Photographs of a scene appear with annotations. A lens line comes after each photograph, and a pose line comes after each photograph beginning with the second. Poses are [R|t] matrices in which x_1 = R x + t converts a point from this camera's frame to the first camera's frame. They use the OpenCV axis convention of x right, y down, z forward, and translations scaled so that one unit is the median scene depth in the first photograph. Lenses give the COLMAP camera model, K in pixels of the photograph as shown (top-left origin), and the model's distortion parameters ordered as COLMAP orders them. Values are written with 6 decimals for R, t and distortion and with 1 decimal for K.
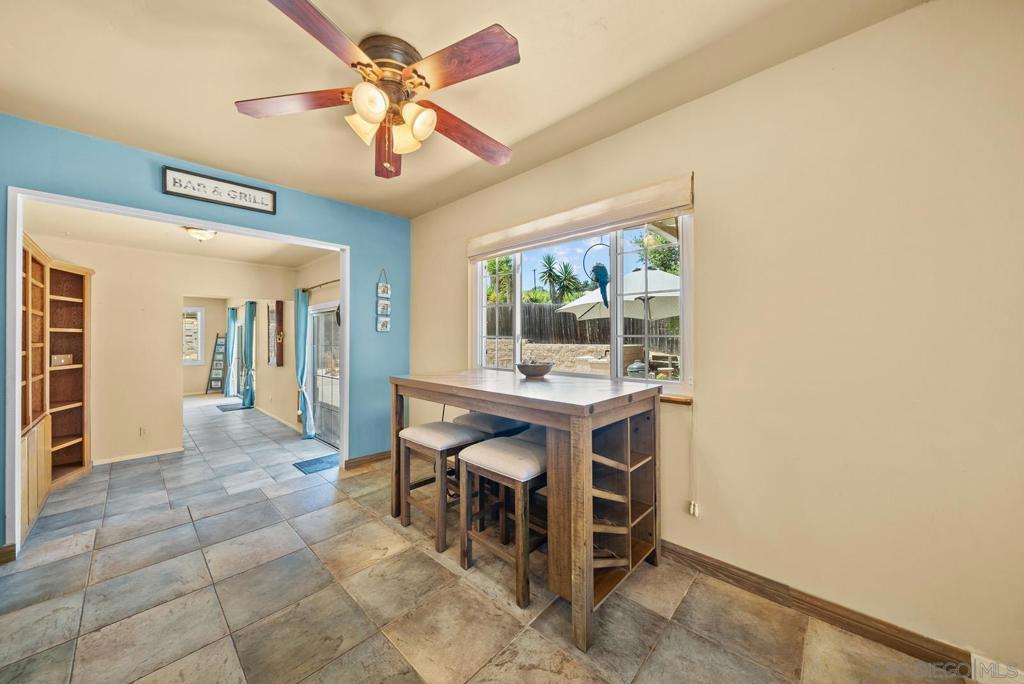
lens RADIAL K [[353.3, 0, 501.3], [0, 353.3, 335.0], [0, 0, 1]] dist [-0.005180, -0.000185]
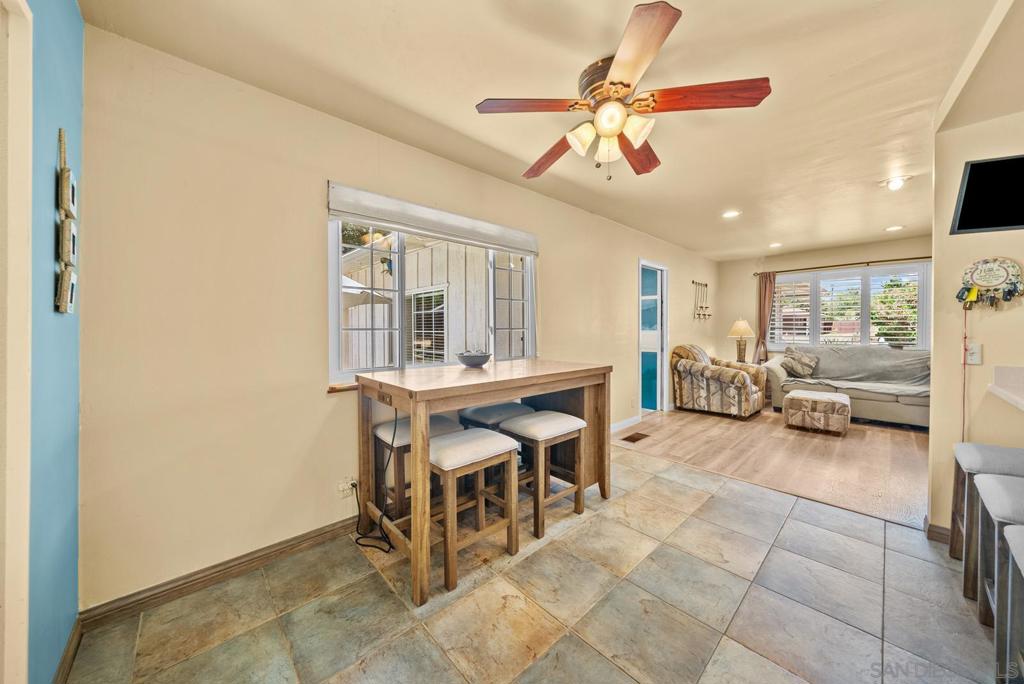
lens RADIAL K [[353.3, 0, 505.8], [0, 353.3, 333.1], [0, 0, 1]] dist [-0.005180, -0.000185]
pose [[0.071280, -0.008086, 0.997424, -0.819796], [-0.003819, 0.999958, 0.008380, 0.006557], [-0.997449, -0.004406, 0.071246, 0.699161]]
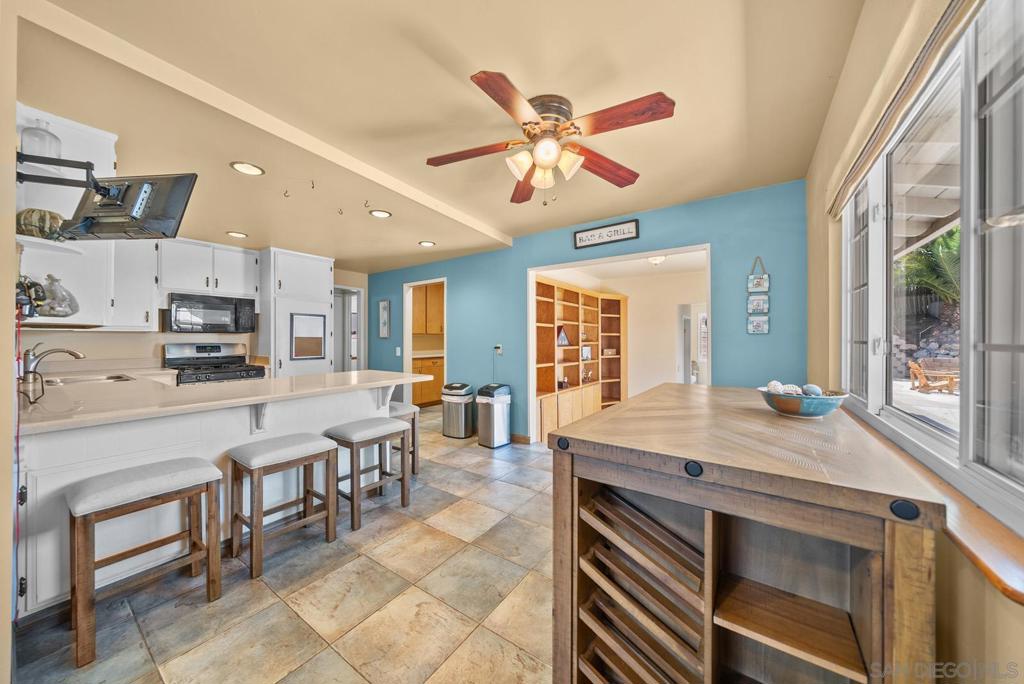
lens RADIAL K [[353.3, 0, 501.1], [0, 353.3, 334.5], [0, 0, 1]] dist [-0.005180, -0.000185]
pose [[0.129394, -0.004798, -0.991582, 0.492098], [0.005431, 0.999977, -0.004130, -0.011229], [0.991578, -0.004851, 0.129417, 0.387871]]
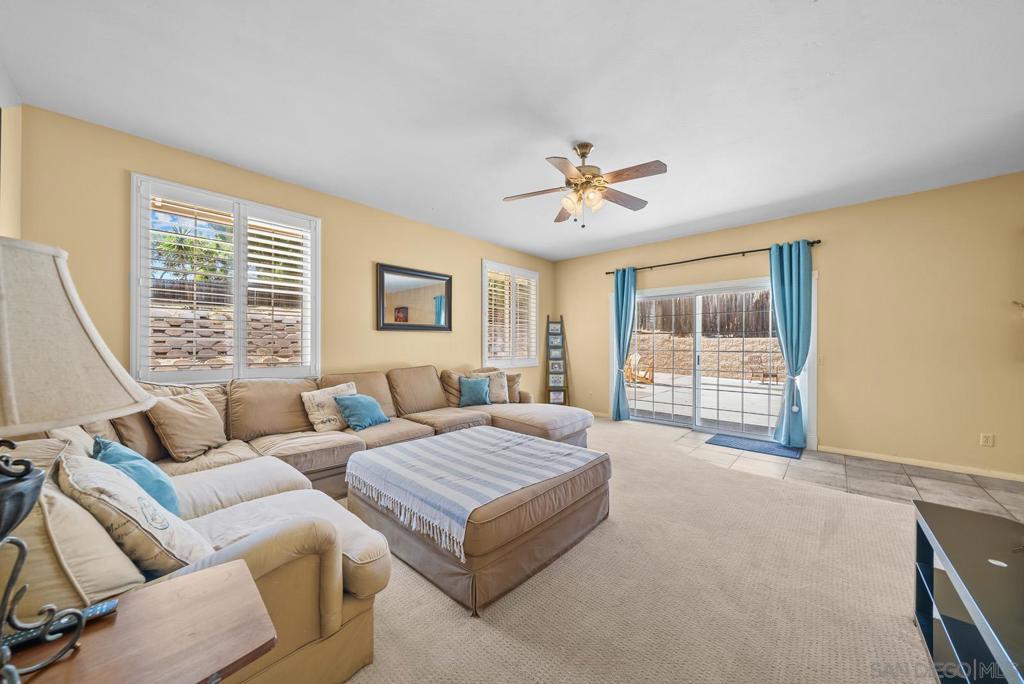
lens RADIAL K [[353.3, 0, 514.6], [0, 353.3, 346.0], [0, 0, 1]] dist [-0.005180, -0.000185]
pose [[0.999627, 0.007859, 0.026140, -3.351751], [-0.008090, 0.999929, 0.008731, 0.168754], [-0.026070, -0.008939, 0.999620, 1.431861]]
